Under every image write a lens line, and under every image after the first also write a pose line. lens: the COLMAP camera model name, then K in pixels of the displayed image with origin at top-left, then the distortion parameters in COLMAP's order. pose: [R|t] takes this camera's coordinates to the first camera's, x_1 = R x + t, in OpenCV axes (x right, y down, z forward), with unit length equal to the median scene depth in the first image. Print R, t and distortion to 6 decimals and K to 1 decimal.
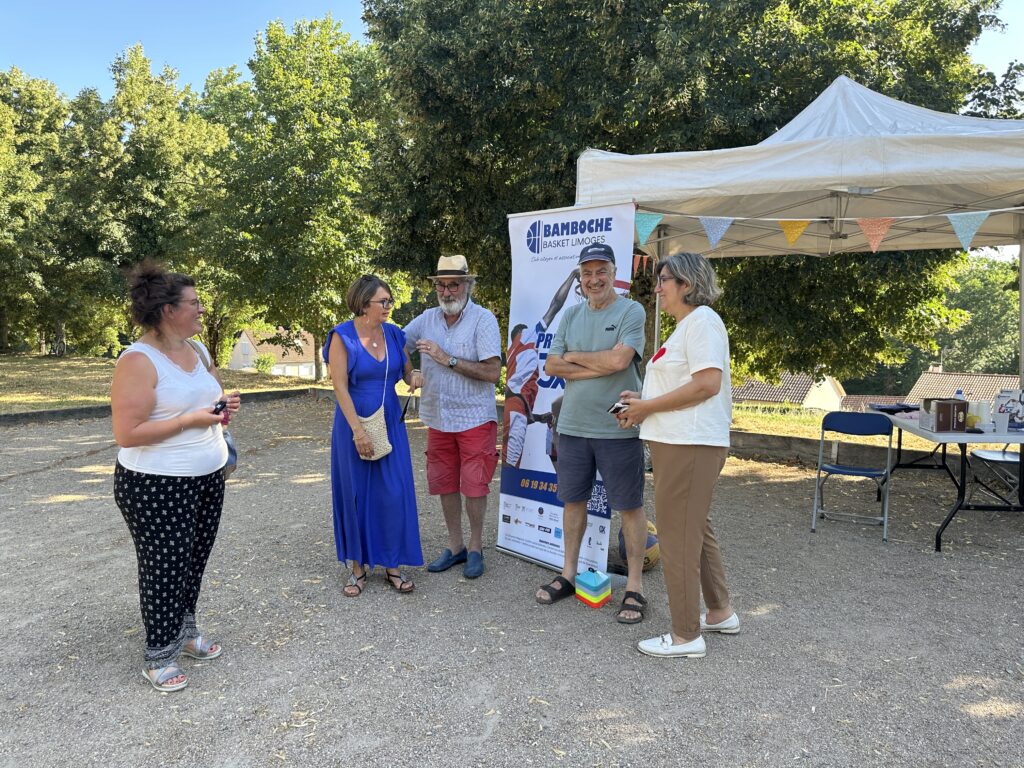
lens RADIAL K [[716.8, 0, 512.6], [0, 716.8, 381.9], [0, 0, 1]] dist [0.054207, -0.058400]
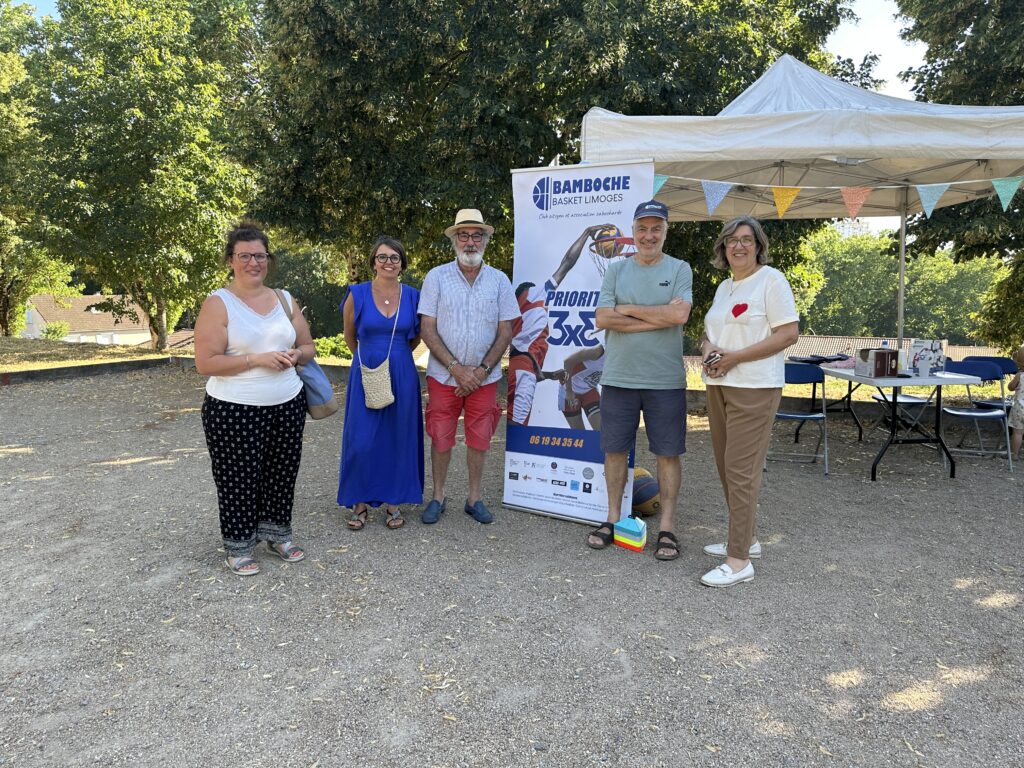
lens RADIAL K [[716.8, 0, 513.4], [0, 716.8, 385.8], [0, 0, 1]] dist [0.054207, -0.058400]
pose [[0.969733, -0.030529, 0.242253, -0.251984], [0.017982, 0.998388, 0.053839, 0.009981], [-0.243506, -0.047853, 0.968718, 0.028234]]
